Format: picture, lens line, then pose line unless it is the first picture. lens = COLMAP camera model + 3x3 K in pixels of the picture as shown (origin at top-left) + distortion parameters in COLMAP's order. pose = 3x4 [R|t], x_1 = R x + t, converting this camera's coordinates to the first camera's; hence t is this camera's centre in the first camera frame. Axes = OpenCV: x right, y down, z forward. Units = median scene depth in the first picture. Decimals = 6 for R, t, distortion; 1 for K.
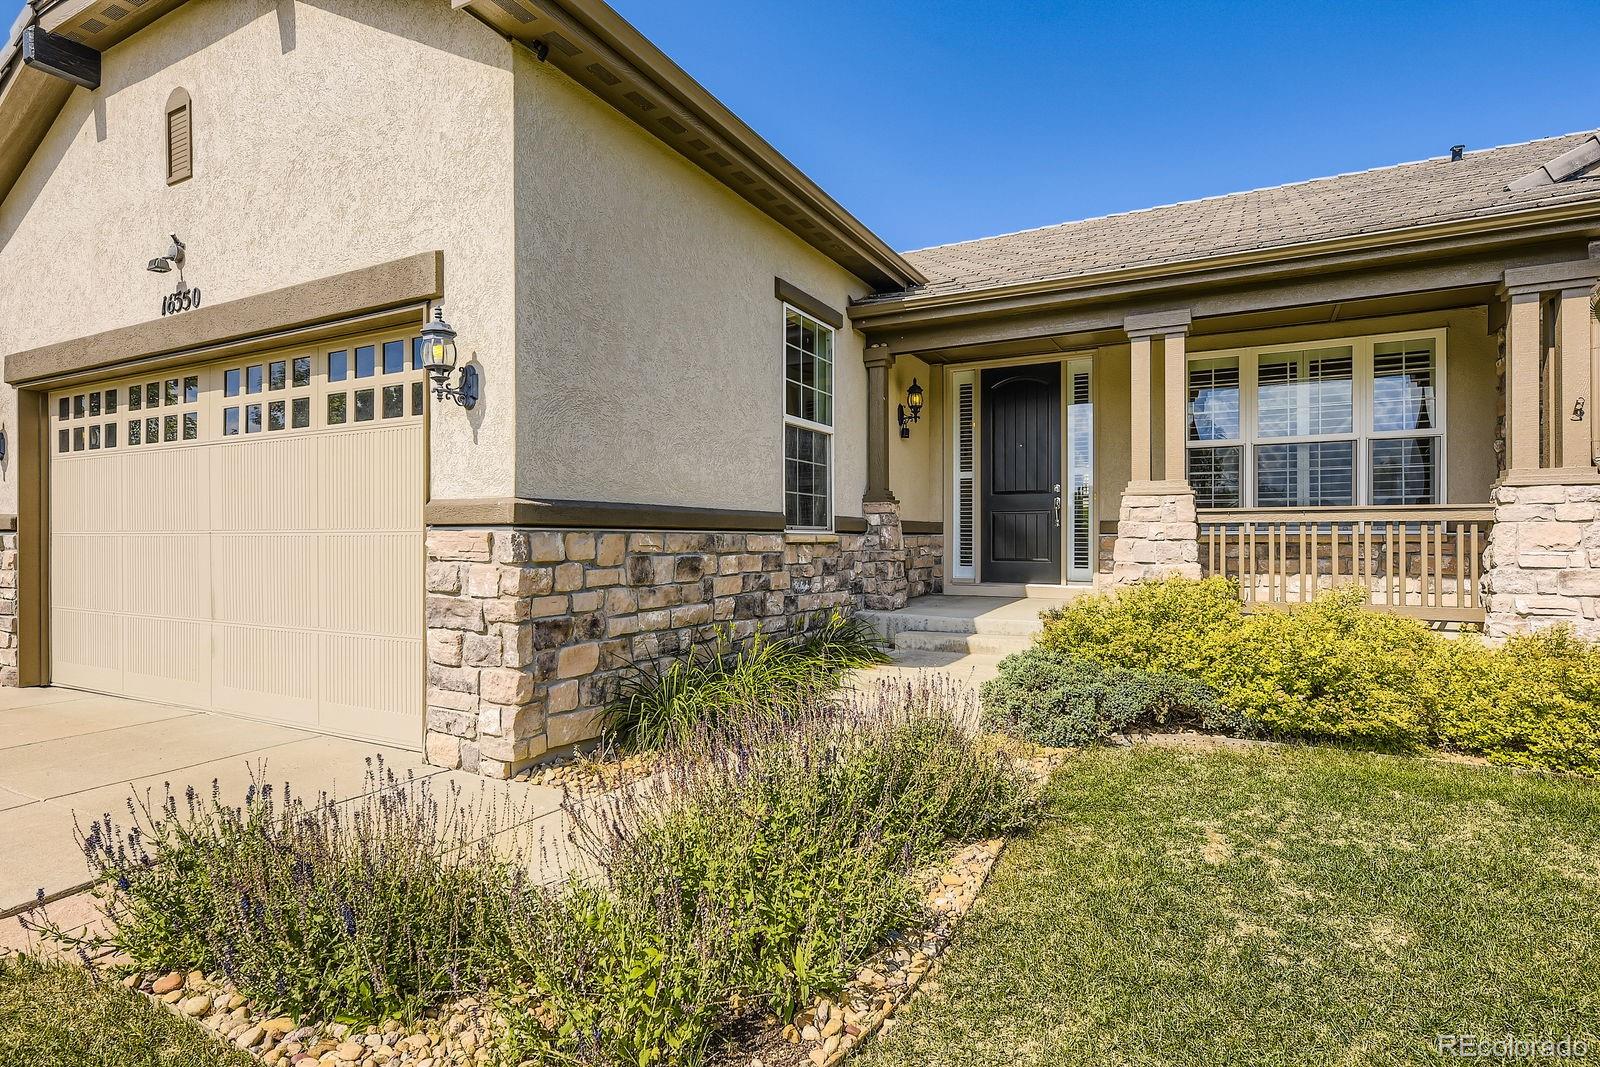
lens RADIAL K [[823.2, 0, 813.1], [0, 823.2, 536.3], [0, 0, 1]] dist [0.001894, -0.001213]
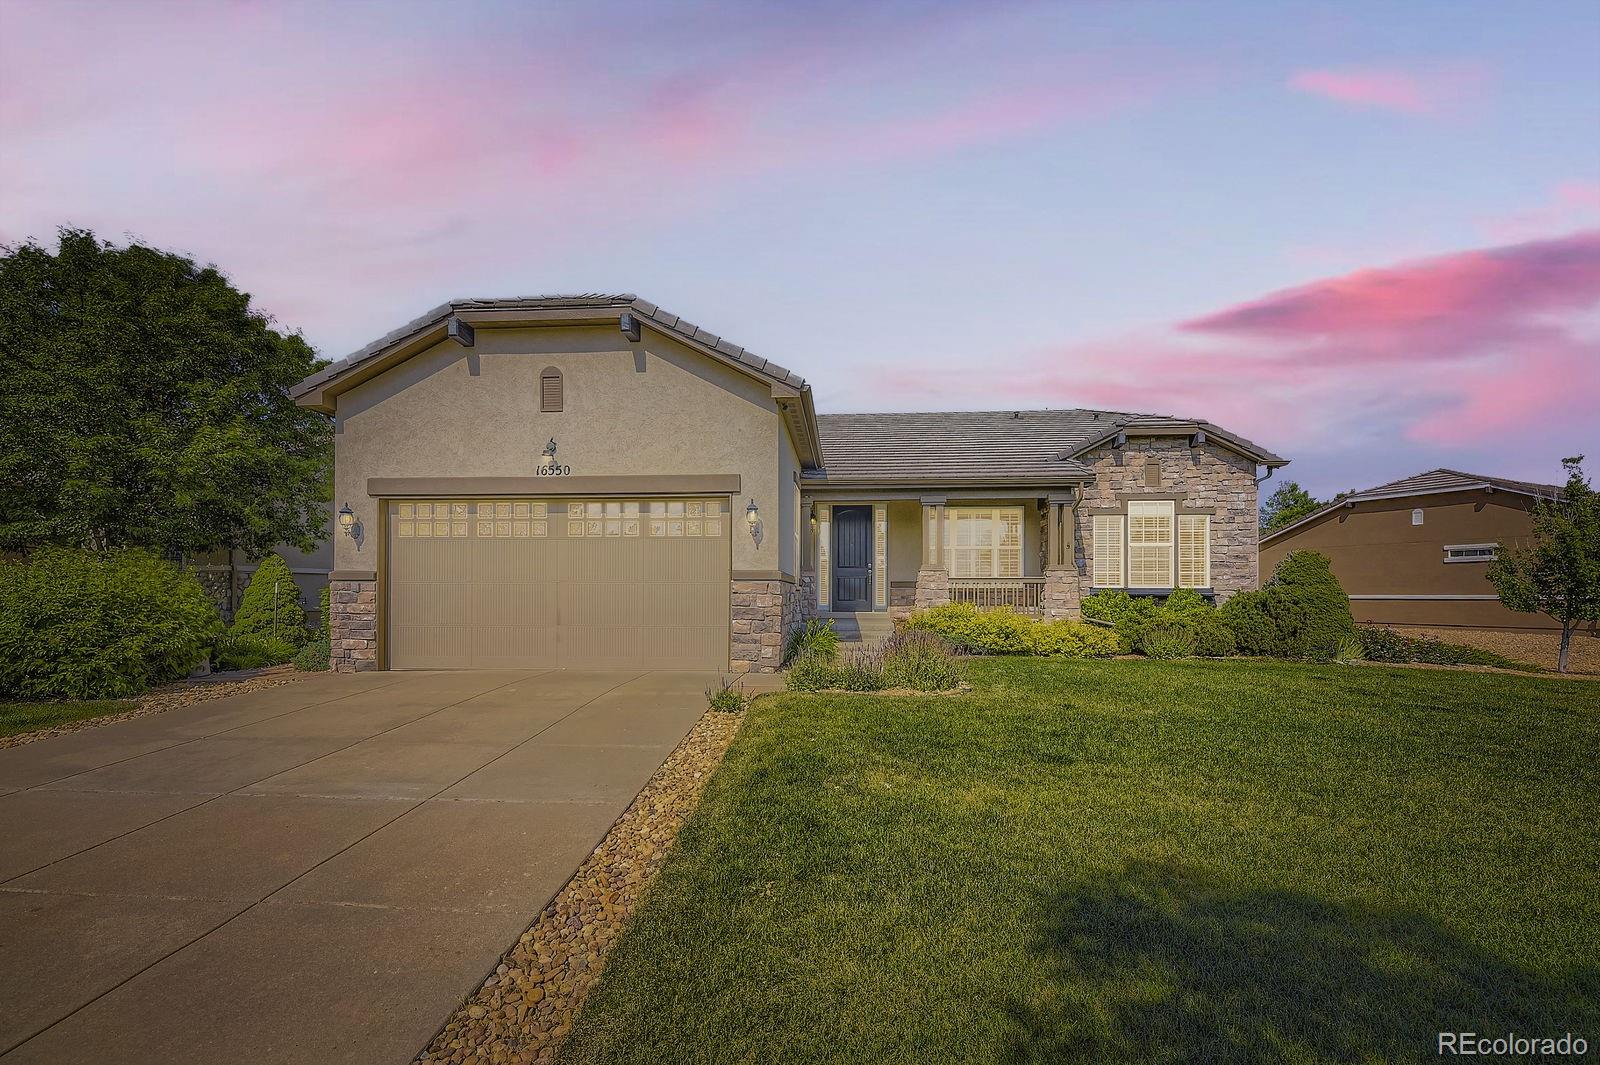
lens RADIAL K [[649.3, 0, 823.2], [0, 649.3, 588.9], [0, 0, 1]] dist [0.009335, -0.000395]
pose [[0.913876, 0.005672, 0.405955, -0.749977], [-0.003030, 0.999970, -0.007149, 0.020364], [-0.405983, 0.005303, 0.913865, -0.704285]]
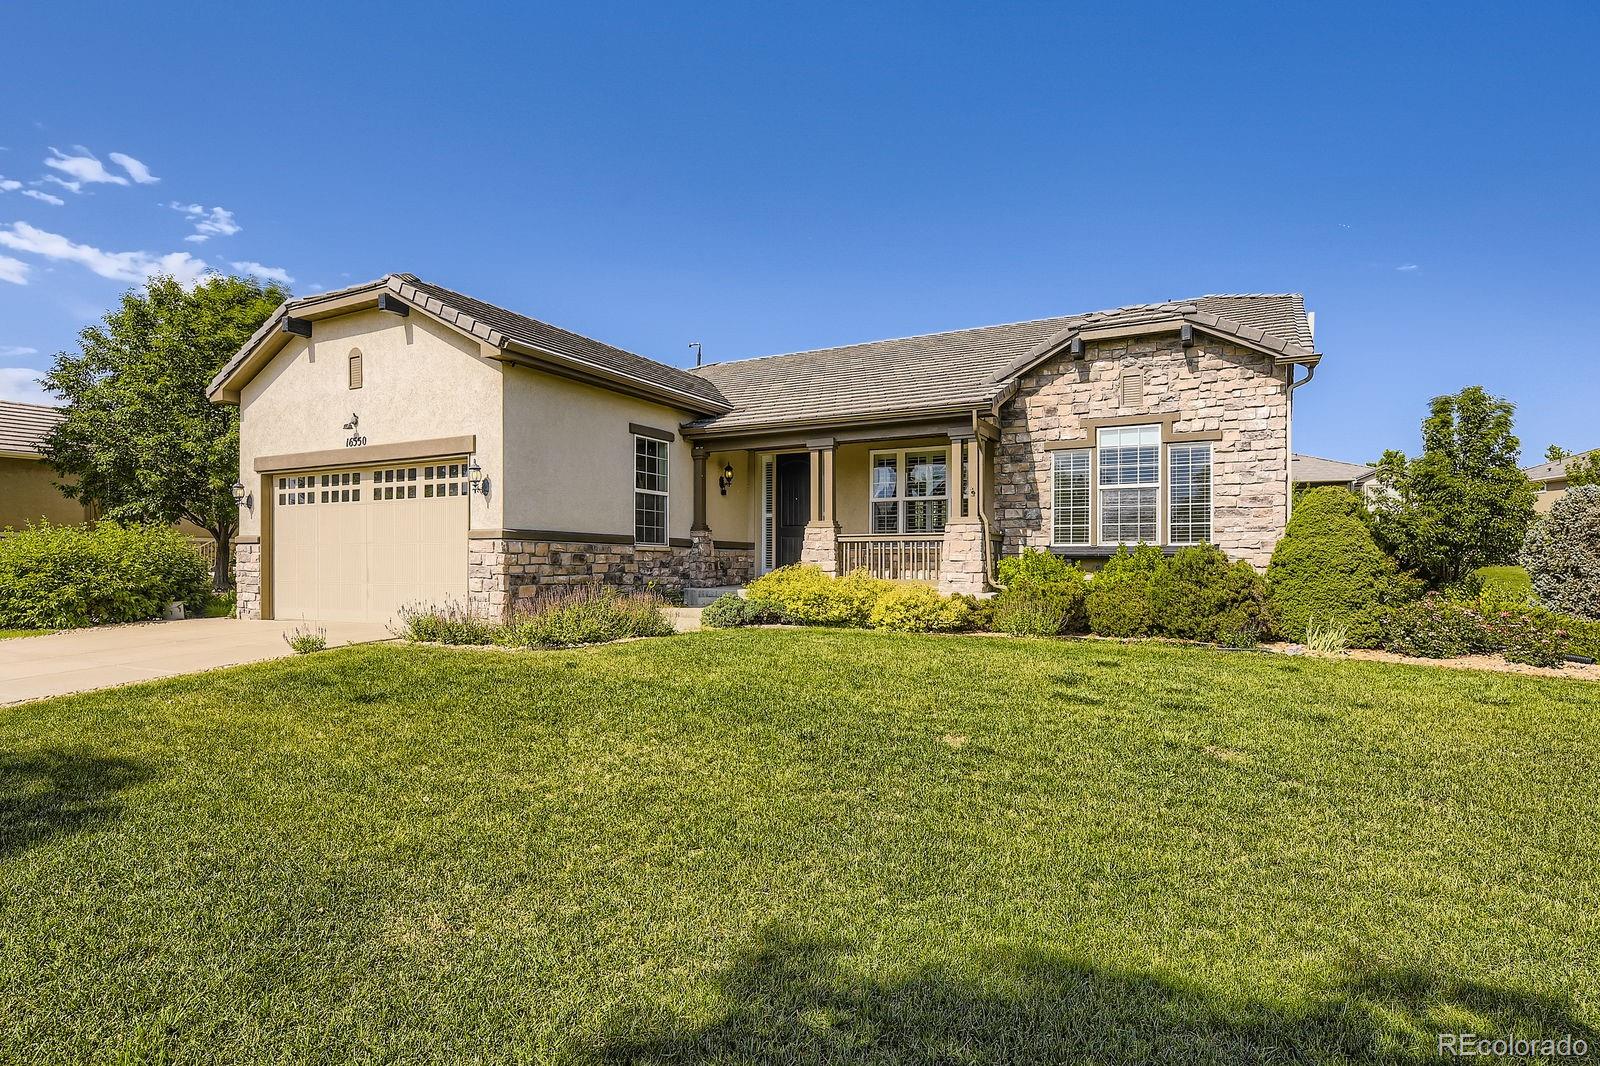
lens RADIAL K [[823.2, 0, 821.2], [0, 823.2, 567.6], [0, 0, 1]] dist [0.001894, -0.001213]
pose [[0.999923, 0.002566, 0.012155, 0.455161], [-0.002597, 0.999993, 0.002550, 0.049942], [-0.012148, -0.002581, 0.999923, -1.200199]]
